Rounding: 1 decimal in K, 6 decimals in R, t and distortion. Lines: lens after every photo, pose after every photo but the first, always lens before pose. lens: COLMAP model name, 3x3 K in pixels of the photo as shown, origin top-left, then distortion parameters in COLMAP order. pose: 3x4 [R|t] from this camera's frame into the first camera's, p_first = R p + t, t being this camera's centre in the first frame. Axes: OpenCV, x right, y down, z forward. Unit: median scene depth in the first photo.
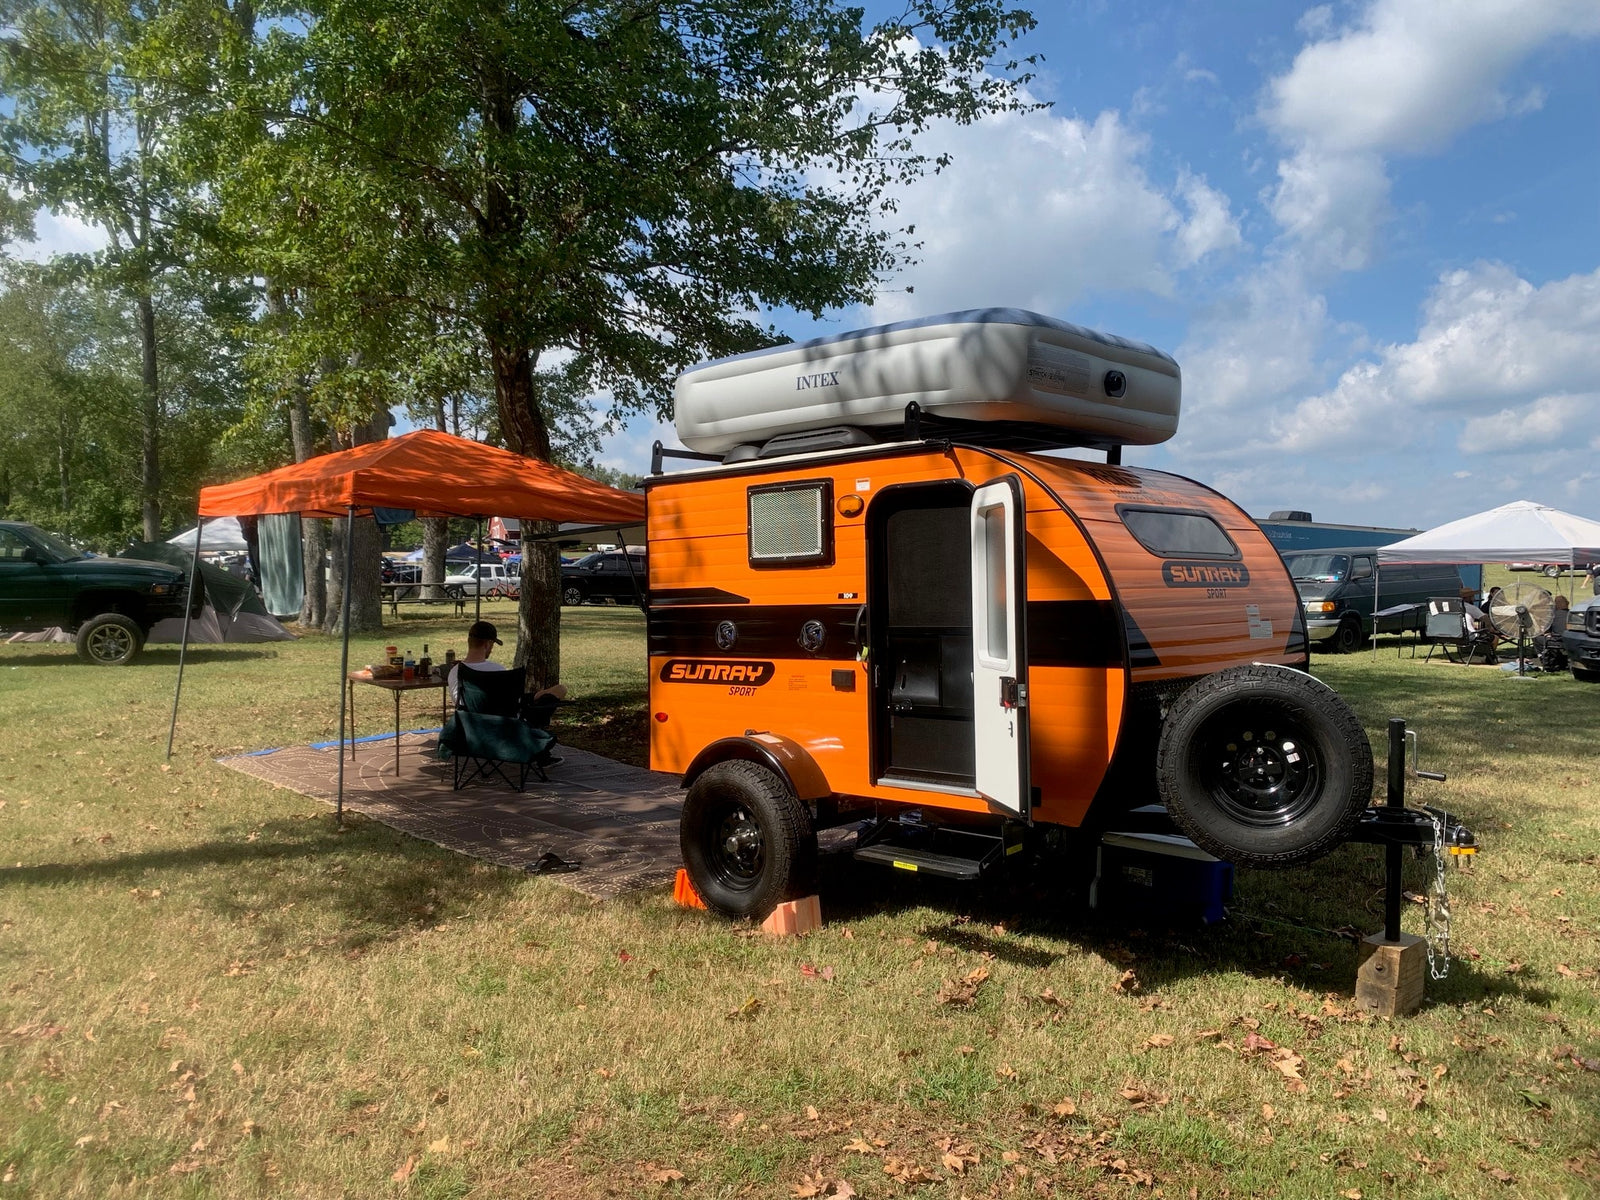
lens RADIAL K [[1202.8, 0, 801.4], [0, 1202.8, 595.0], [0, 0, 1]] dist [0.012299, 0.001057]
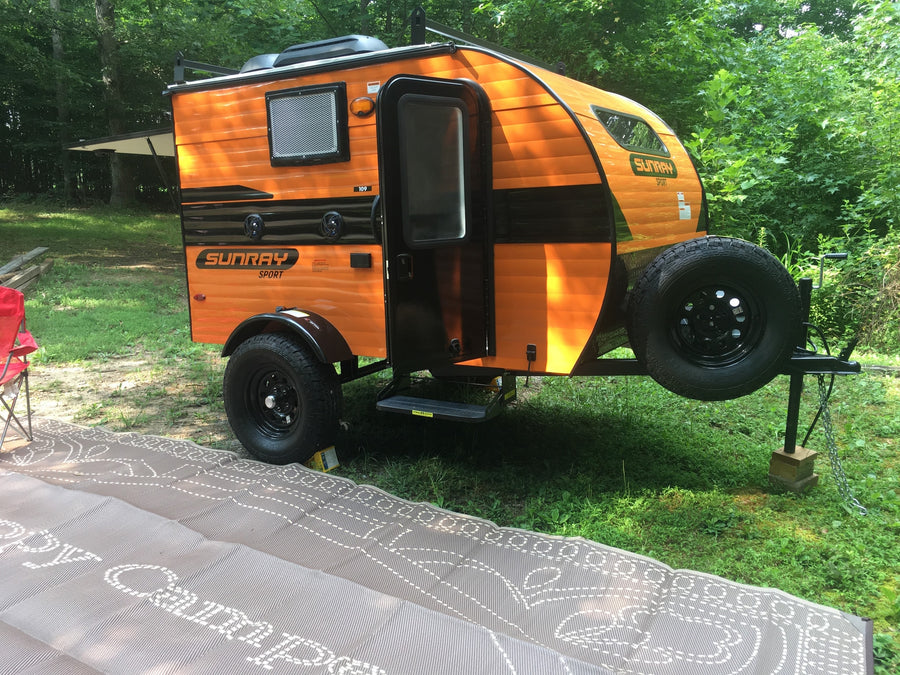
lens RADIAL K [[771.6, 0, 445.5], [0, 771.6, 335.6], [0, 0, 1]] dist [0.048467, -0.000872]
pose [[0.978770, -0.049114, 0.198991, -0.036991], [0.016366, 0.986493, 0.162984, 0.019387], [-0.204308, -0.156268, 0.966353, 0.234106]]
